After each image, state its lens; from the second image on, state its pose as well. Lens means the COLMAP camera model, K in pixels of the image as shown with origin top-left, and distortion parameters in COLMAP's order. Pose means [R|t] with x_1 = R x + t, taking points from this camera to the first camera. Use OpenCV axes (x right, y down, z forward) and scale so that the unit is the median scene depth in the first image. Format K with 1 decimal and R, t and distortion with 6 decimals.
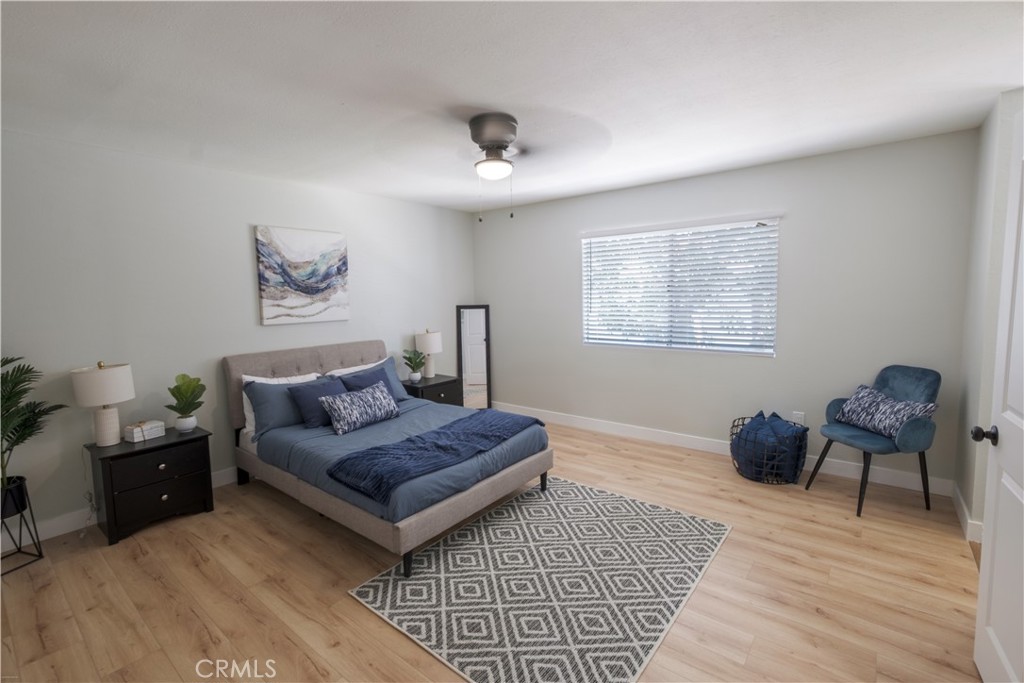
lens RADIAL K [[452.6, 0, 515.4], [0, 452.6, 338.0], [0, 0, 1]] dist [-0.002838, 0.000231]
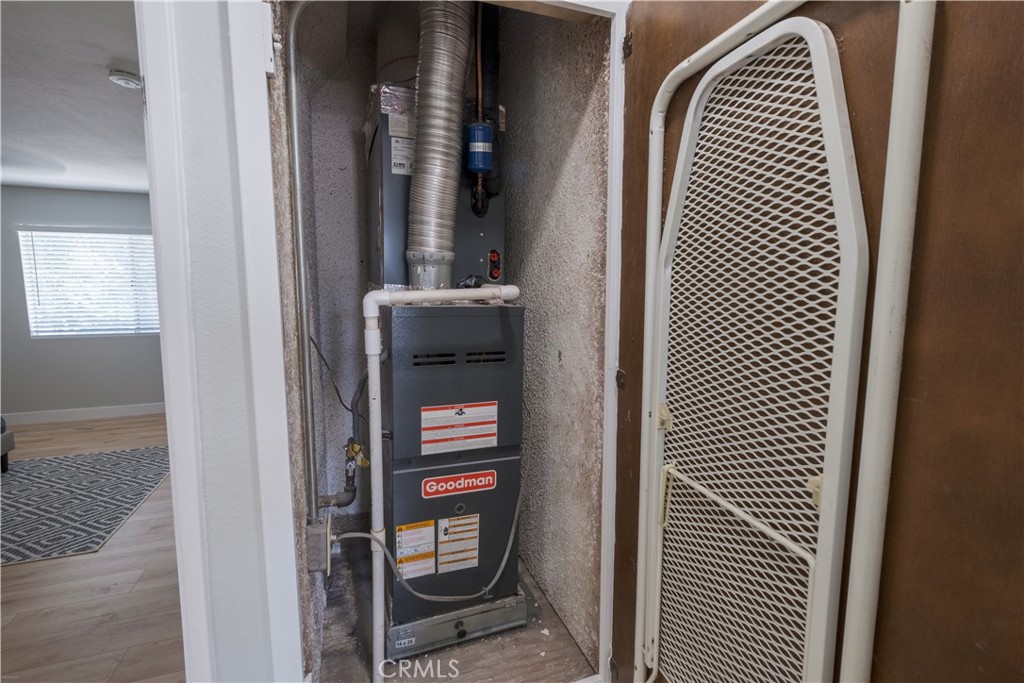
lens RADIAL K [[452.6, 0, 512.4], [0, 452.6, 337.6], [0, 0, 1]] dist [-0.002838, 0.000231]
pose [[0.527955, -0.076675, 0.845804, -0.182638], [0.068244, 0.996526, 0.047739, 0.054861], [-0.846526, 0.032517, 0.531353, -0.587633]]
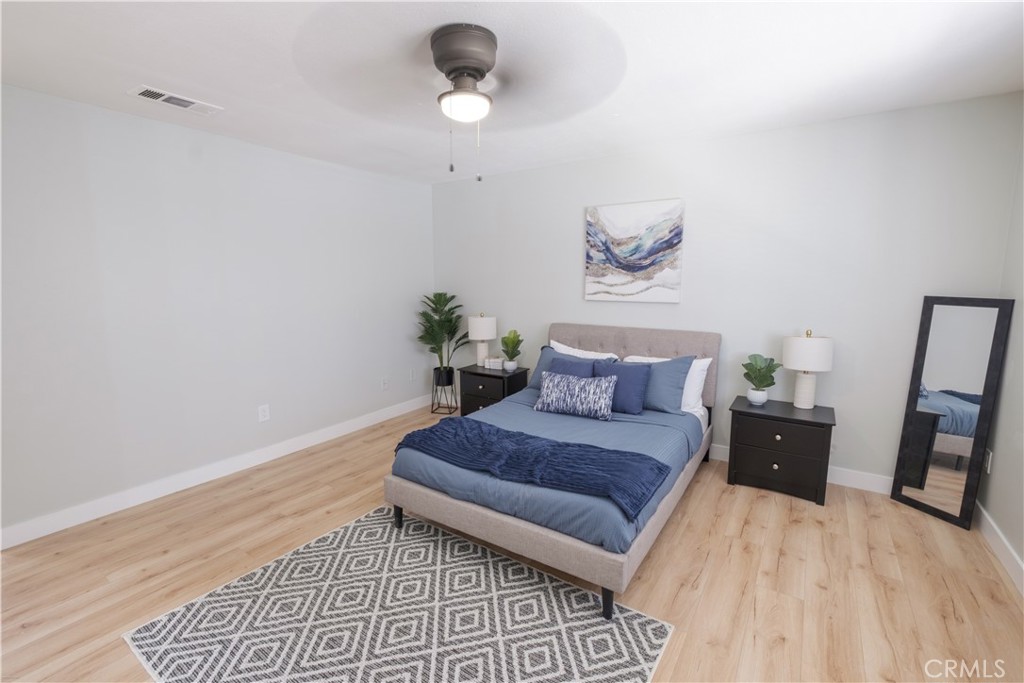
lens RADIAL K [[452.6, 0, 512.6], [0, 452.6, 341.4], [0, 0, 1]] dist [-0.002838, 0.000231]
pose [[0.075166, 0.151299, -0.985626, 0.487481], [-0.106066, 0.984028, 0.142965, -0.064232], [0.991514, 0.093795, 0.090013, 0.700420]]
